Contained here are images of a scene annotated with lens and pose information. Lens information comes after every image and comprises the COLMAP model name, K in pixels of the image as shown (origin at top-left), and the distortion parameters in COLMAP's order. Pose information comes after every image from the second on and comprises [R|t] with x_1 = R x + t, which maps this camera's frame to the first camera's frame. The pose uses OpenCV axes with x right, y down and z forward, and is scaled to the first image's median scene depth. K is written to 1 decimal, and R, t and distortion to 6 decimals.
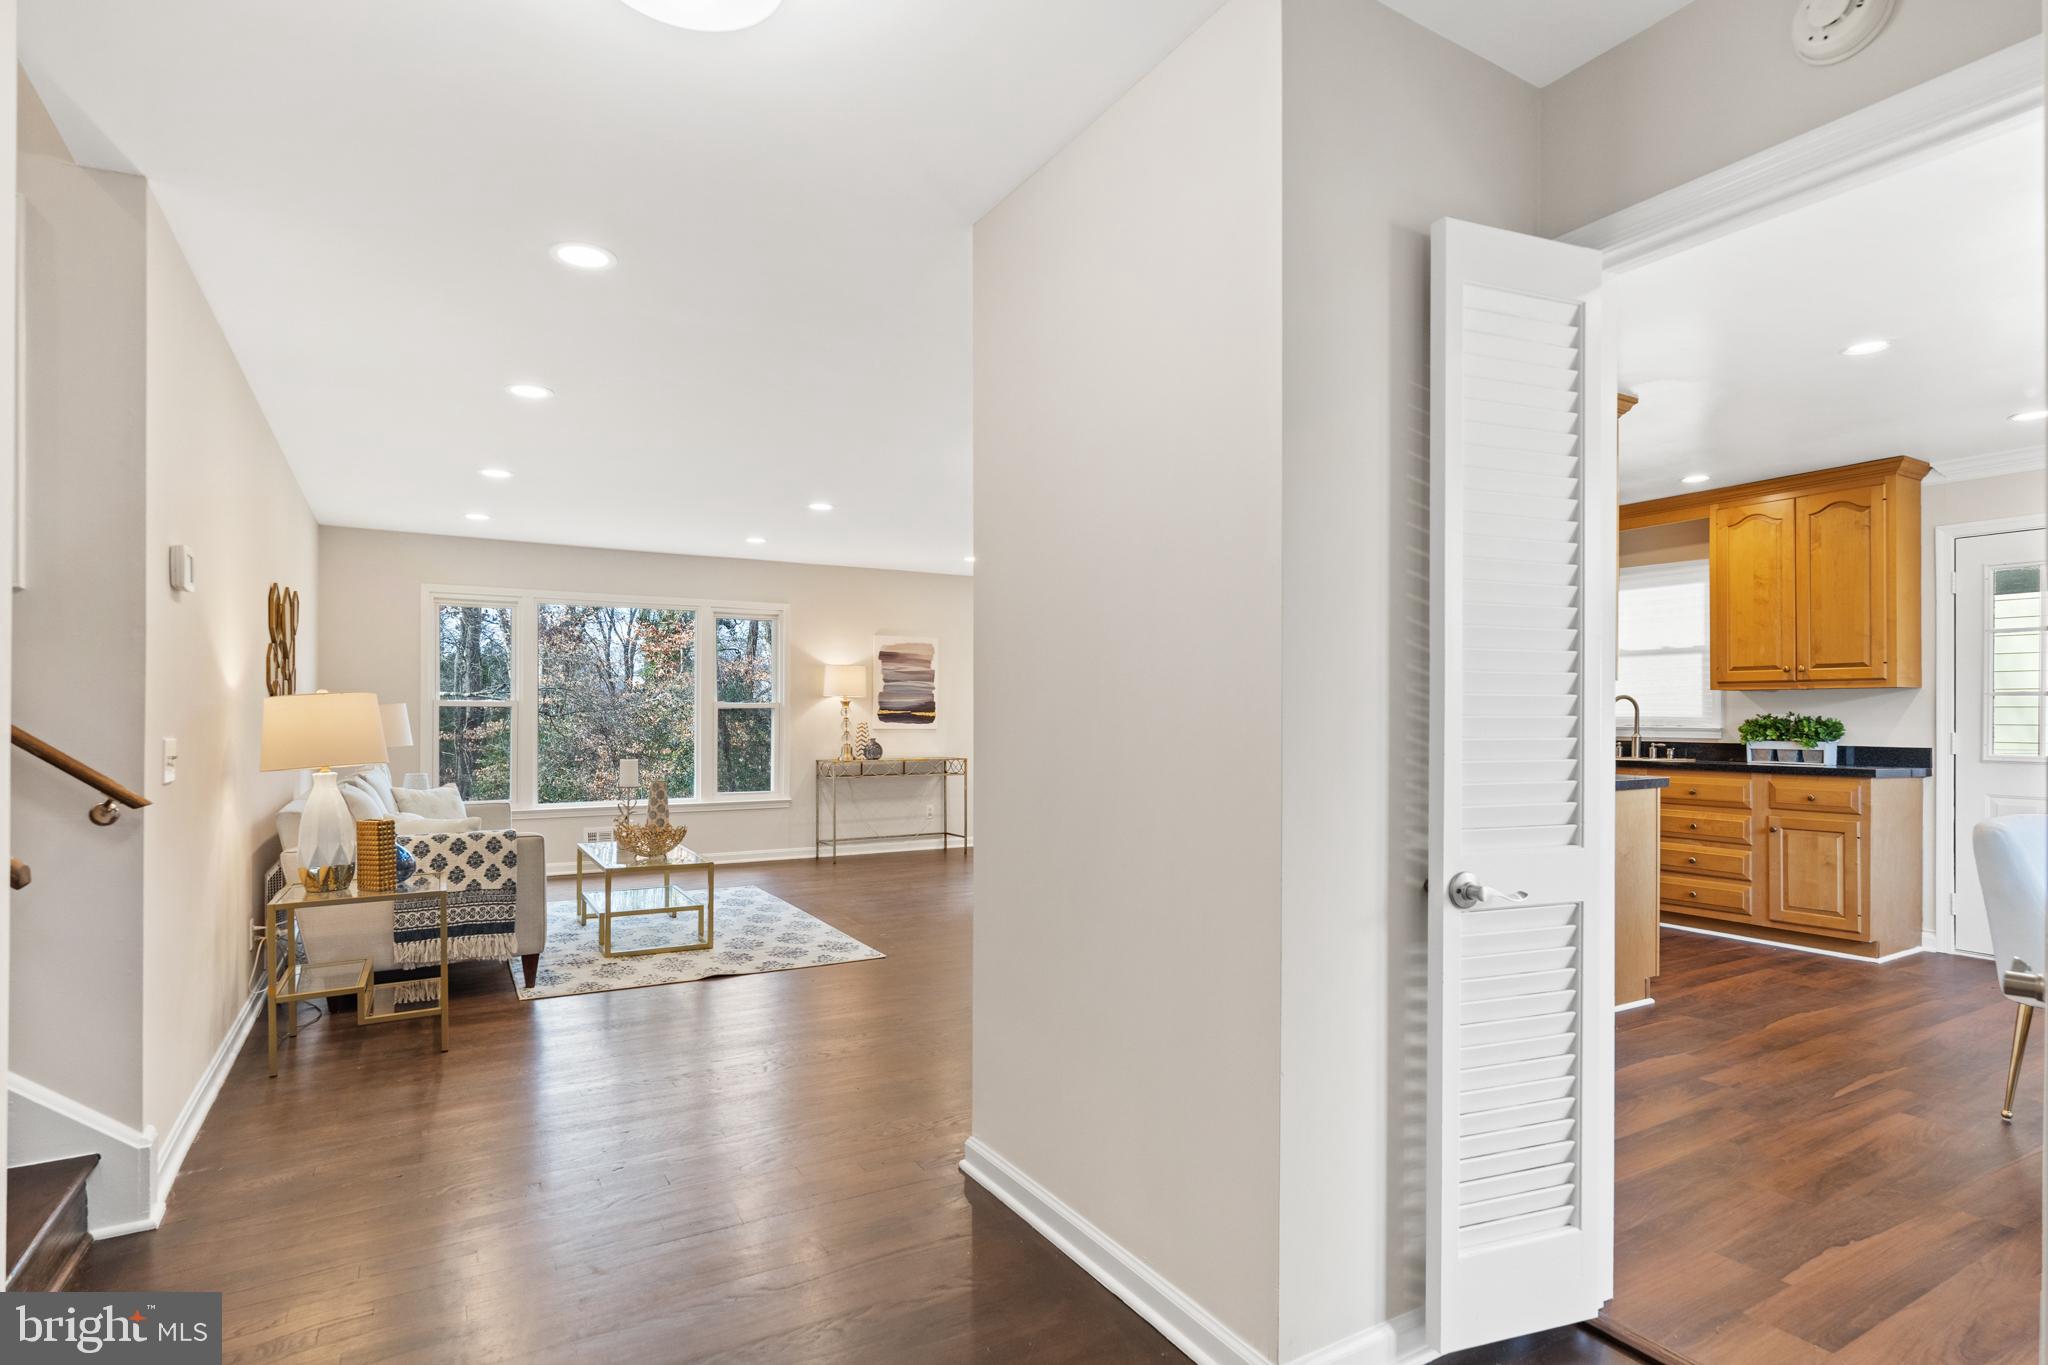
lens RADIAL K [[1028.7, 0, 1014.3], [0, 1028.7, 715.1], [0, 0, 1]] dist [-0.002605, 0.000264]
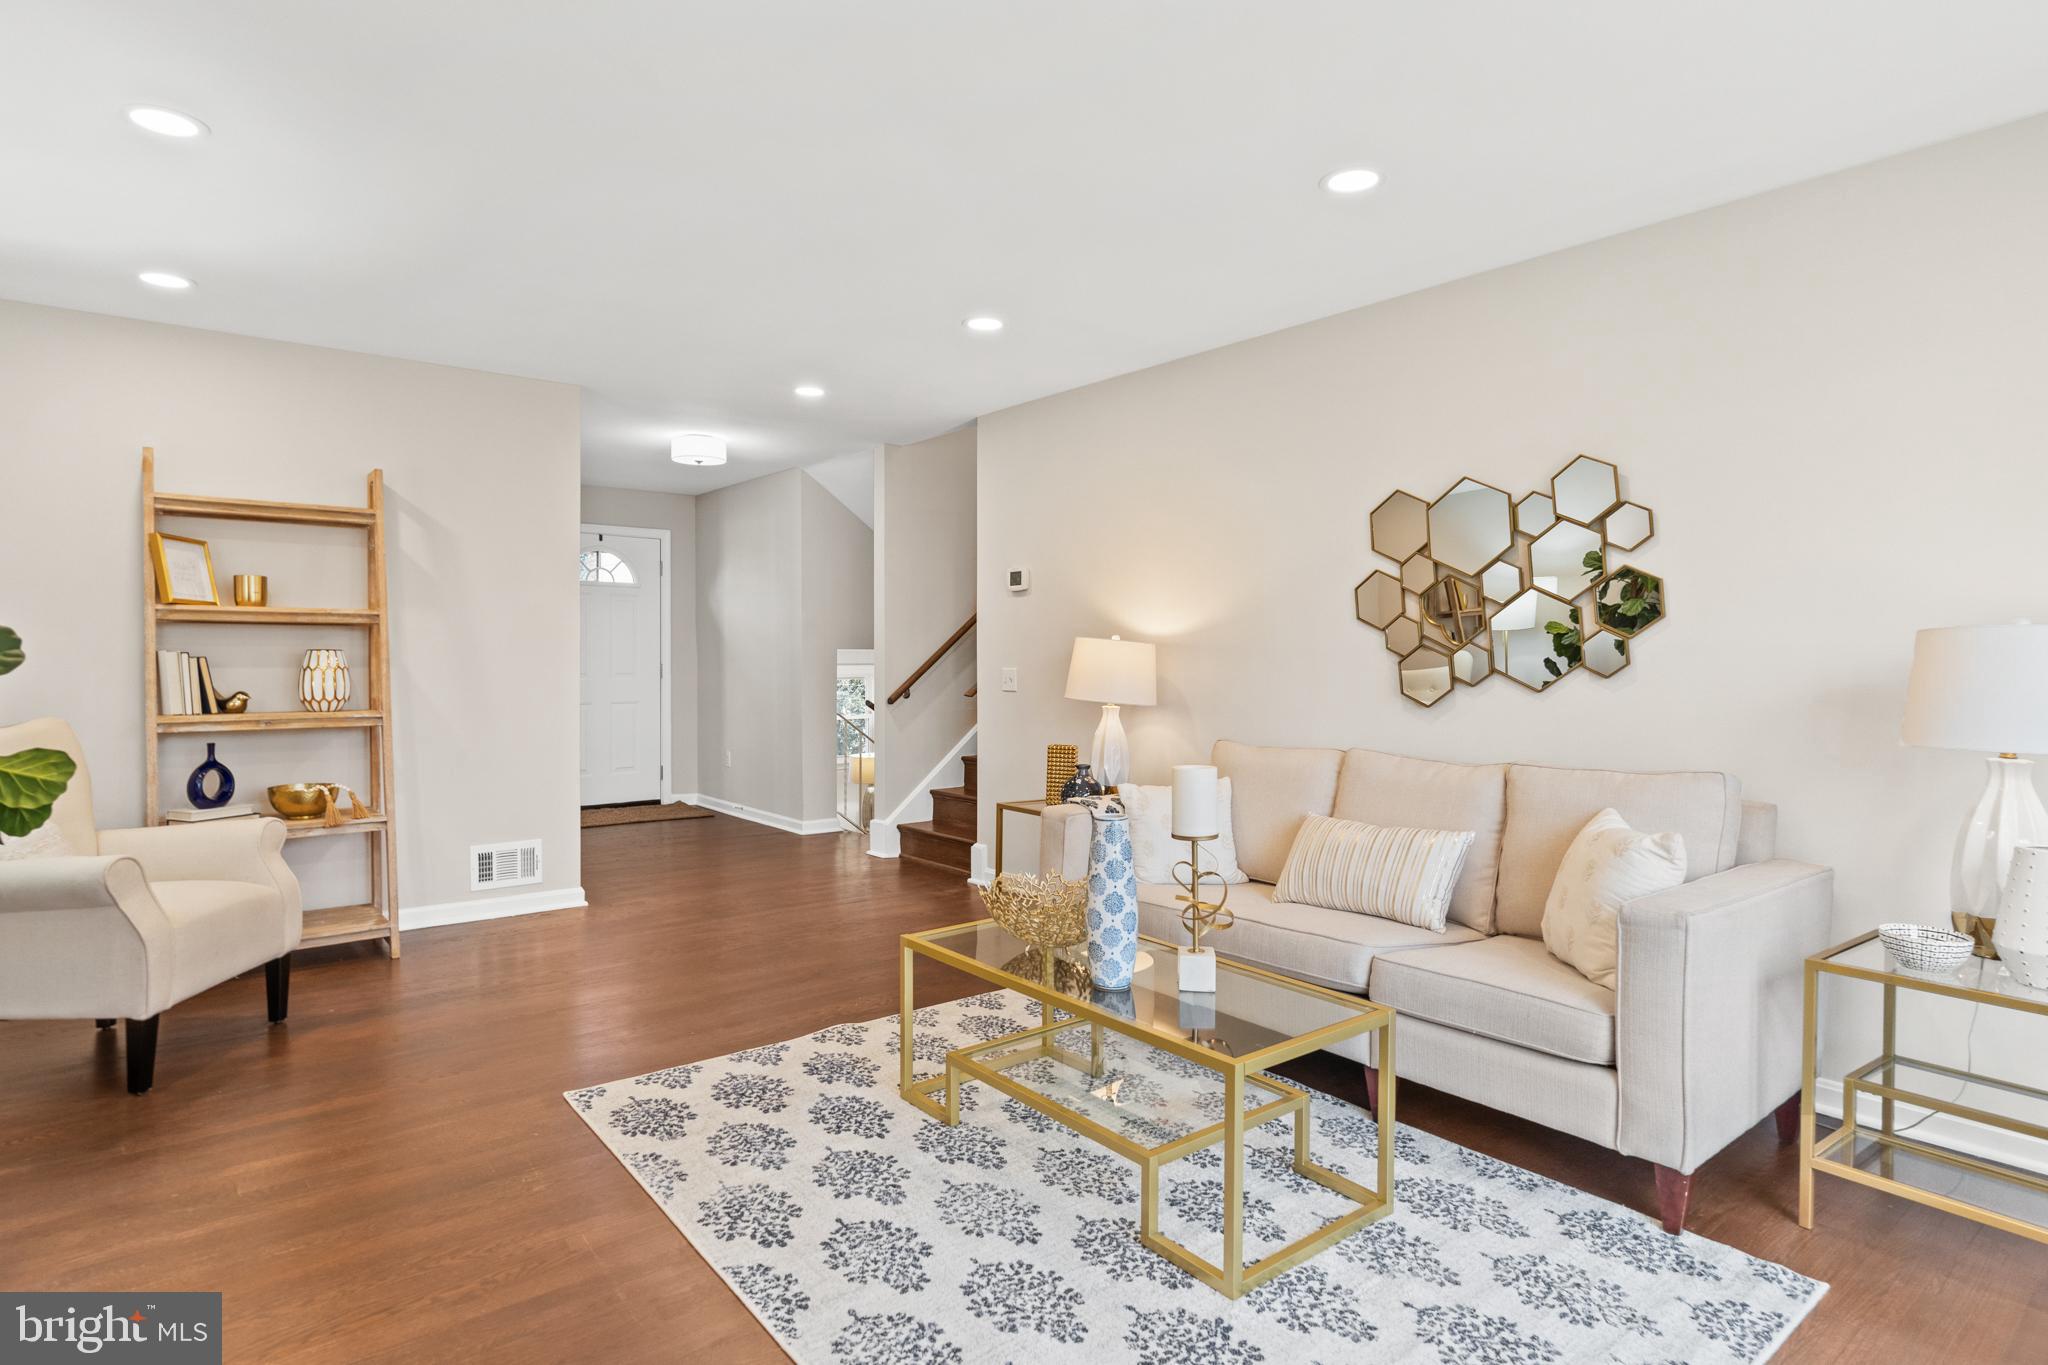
lens RADIAL K [[1090.9, 0, 1026.5], [0, 1090.9, 672.5], [0, 0, 1]] dist [0.000666, 0.000479]
pose [[-0.988074, 0.001119, -0.153974, -0.162589], [-0.001513, 0.999855, 0.016974, -0.001057], [0.153970, 0.017004, -0.987929, 0.937819]]
